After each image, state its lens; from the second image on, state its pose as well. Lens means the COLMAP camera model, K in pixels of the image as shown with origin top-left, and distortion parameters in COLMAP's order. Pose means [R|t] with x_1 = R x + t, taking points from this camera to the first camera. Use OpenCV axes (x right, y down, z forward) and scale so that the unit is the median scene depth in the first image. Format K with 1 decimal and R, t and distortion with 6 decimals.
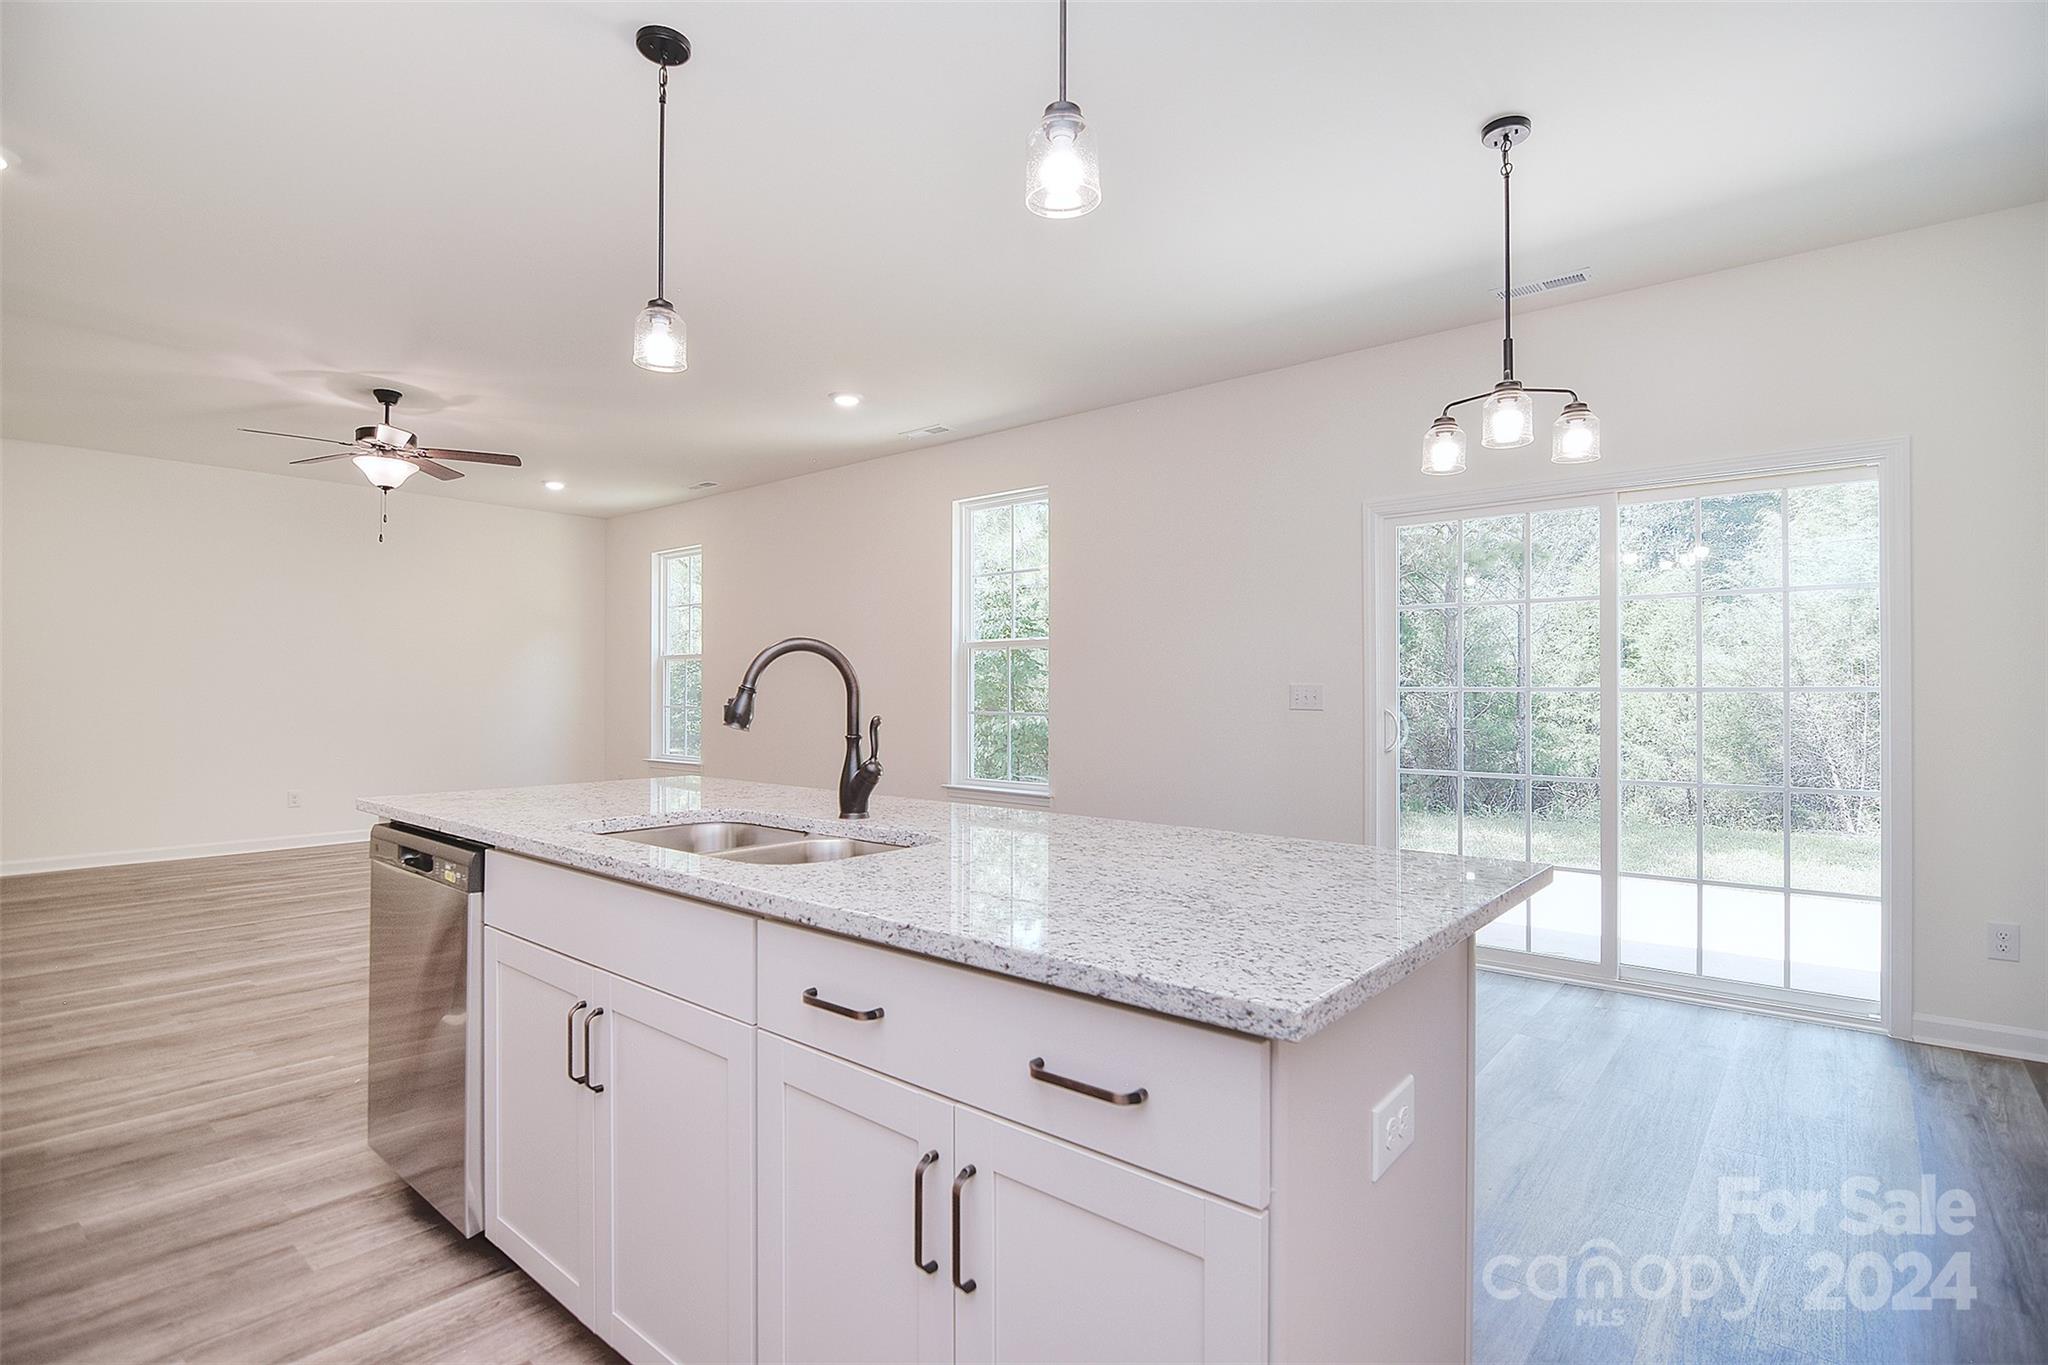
lens RADIAL K [[991.1, 0, 1024.9], [0, 991.1, 683.6], [0, 0, 1]] dist [-0.006615, -0.007576]
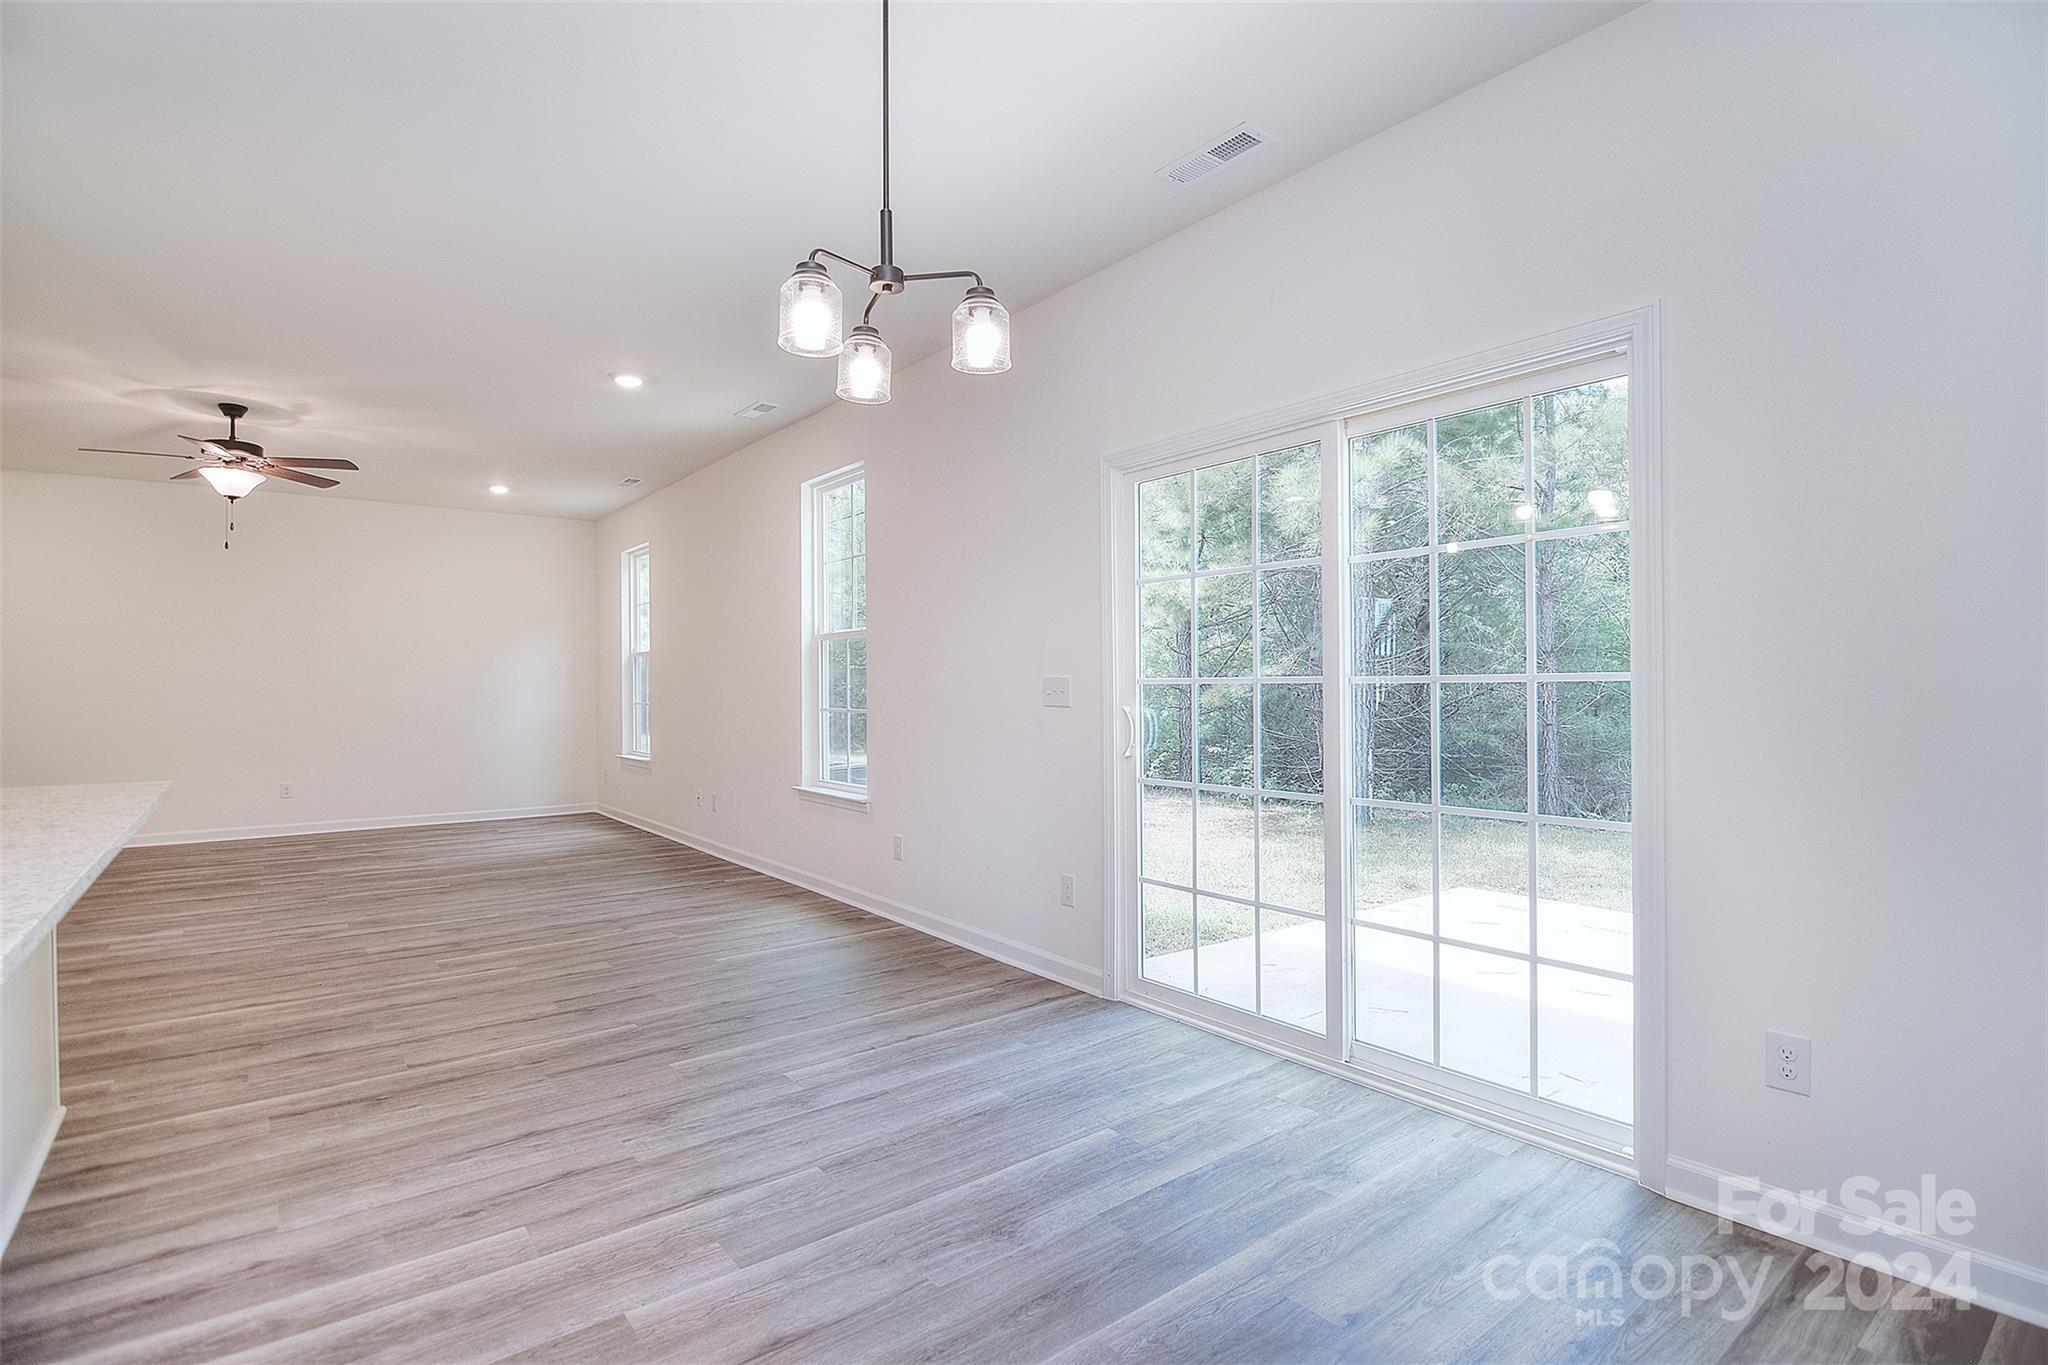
lens RADIAL K [[991.1, 0, 1010.4], [0, 991.1, 679.5], [0, 0, 1]] dist [-0.006615, -0.007576]
pose [[0.978692, -0.010291, -0.205075, 0.369441], [0.010822, 0.999940, 0.001465, 0.002053], [0.205048, -0.003653, 0.978745, 0.147625]]
